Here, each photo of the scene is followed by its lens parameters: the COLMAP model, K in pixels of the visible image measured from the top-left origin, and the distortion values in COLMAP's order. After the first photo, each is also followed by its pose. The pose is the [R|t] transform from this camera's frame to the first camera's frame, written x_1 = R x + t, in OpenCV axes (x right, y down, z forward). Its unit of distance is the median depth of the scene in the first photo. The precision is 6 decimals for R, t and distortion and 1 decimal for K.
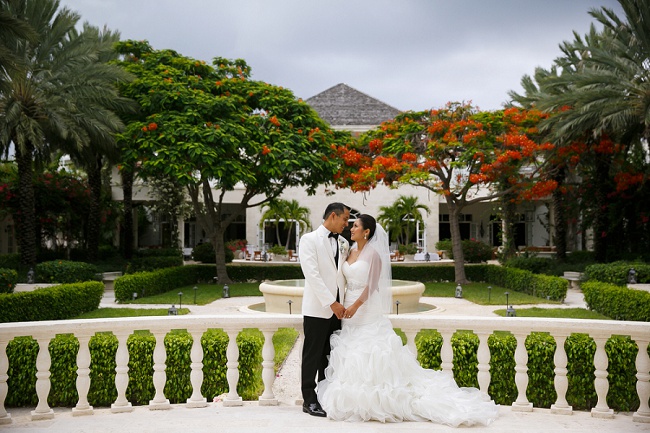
lens RADIAL K [[892.5, 0, 314.2], [0, 892.5, 207.8], [0, 0, 1]] dist [0.009942, 0.000000]
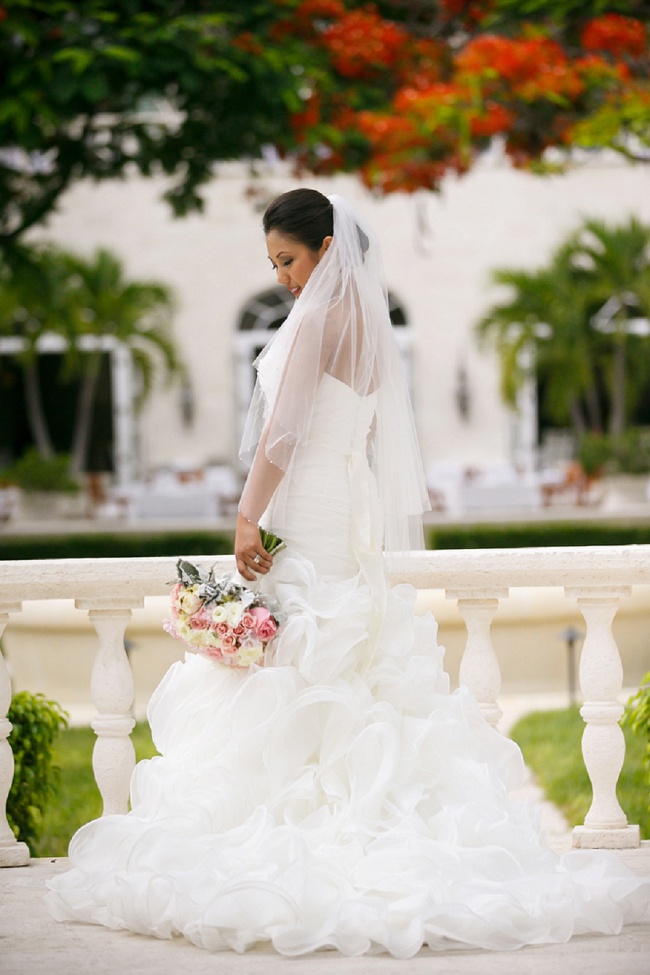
lens RADIAL K [[4475.9, 0, 324.3], [0, 4475.9, 493.4], [0, 0, 1]] dist [0.135982, 0.000000]
pose [[0.998997, -0.028444, 0.034582, -0.009119], [0.027175, 0.998959, 0.036641, 0.014086], [-0.035588, -0.035665, 0.998730, -0.127588]]
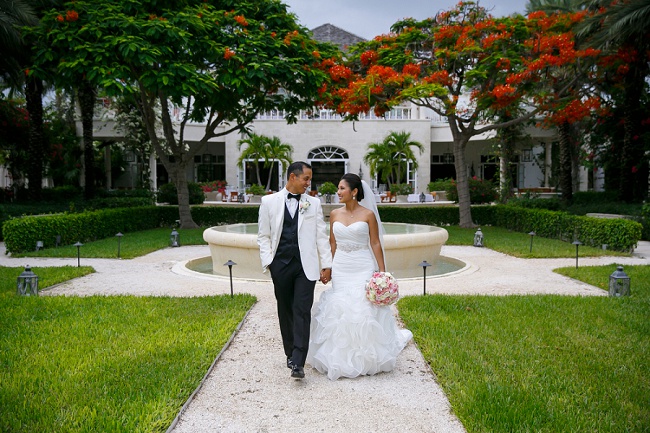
lens RADIAL K [[654.4, 0, 321.9], [0, 654.4, 219.8], [0, 0, 1]] dist [0.065207, 0.000000]
pose [[0.999790, -0.001298, 0.020428, 0.012574], [-0.000227, 0.997223, 0.074469, 0.029857], [-0.020467, -0.074458, 0.997014, 0.362100]]
